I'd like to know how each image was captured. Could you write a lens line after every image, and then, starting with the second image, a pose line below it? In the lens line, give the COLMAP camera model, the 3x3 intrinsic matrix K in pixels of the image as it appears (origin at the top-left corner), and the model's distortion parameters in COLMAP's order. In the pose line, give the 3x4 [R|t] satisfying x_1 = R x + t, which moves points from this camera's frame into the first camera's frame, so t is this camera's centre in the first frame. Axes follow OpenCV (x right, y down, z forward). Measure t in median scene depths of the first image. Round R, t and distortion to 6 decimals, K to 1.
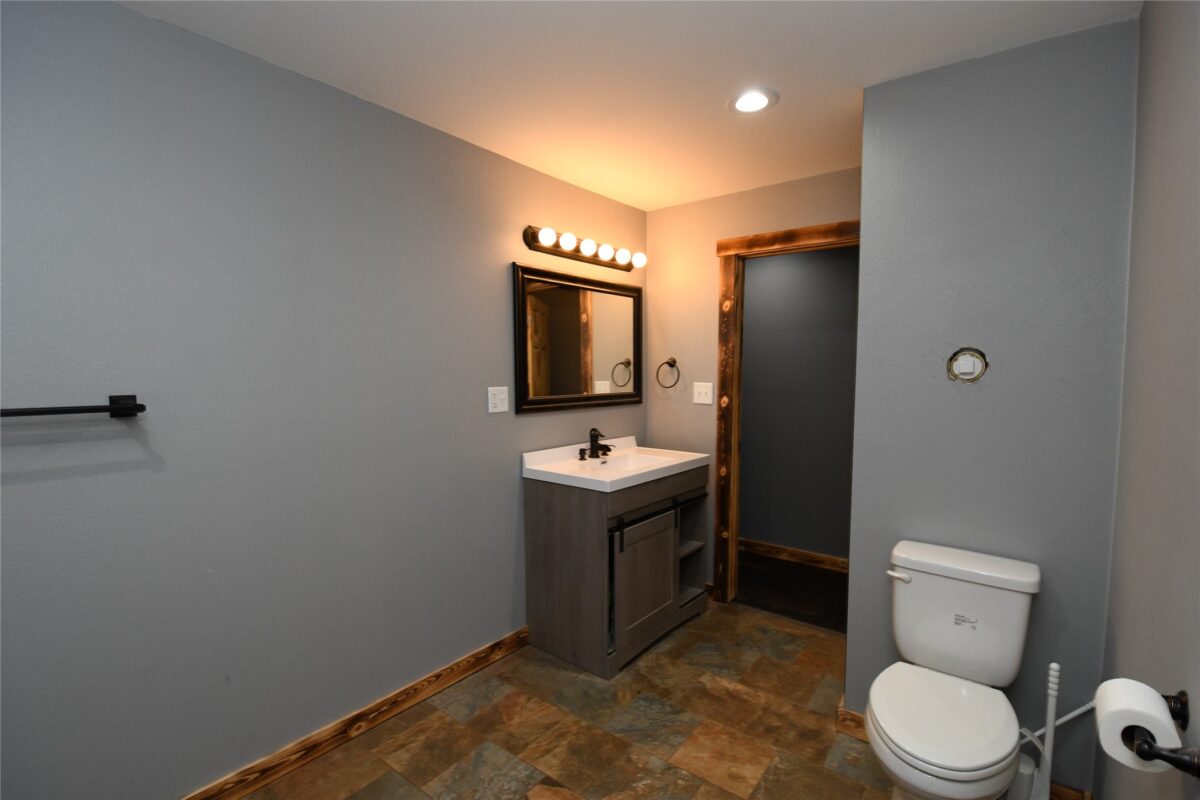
lens RADIAL K [[544.8, 0, 614.0], [0, 544.8, 406.4], [0, 0, 1]] dist [0.014734, -0.023589]
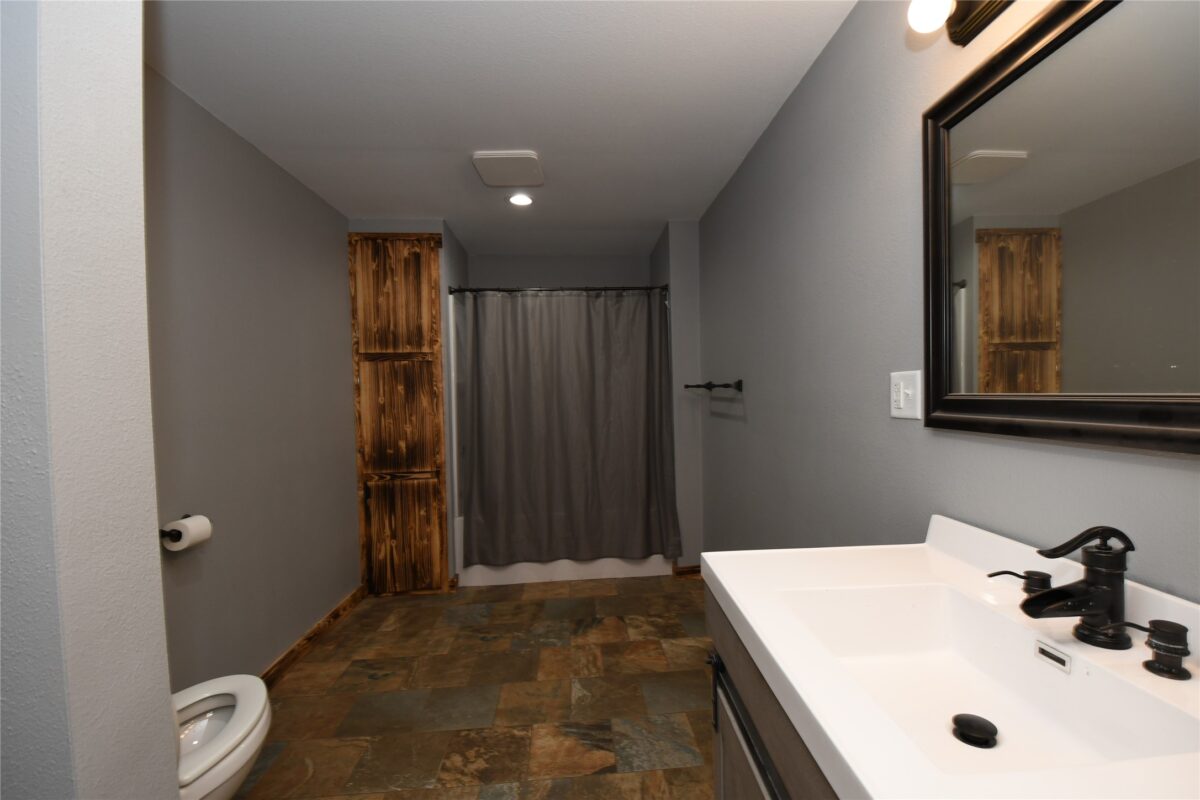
lens RADIAL K [[544.8, 0, 614.0], [0, 544.8, 406.4], [0, 0, 1]] dist [0.014734, -0.023589]
pose [[-0.764395, 0.028026, -0.644139, 0.450155], [-0.030102, 0.996414, 0.079075, -0.043546], [0.644045, 0.079835, -0.760810, 1.554965]]
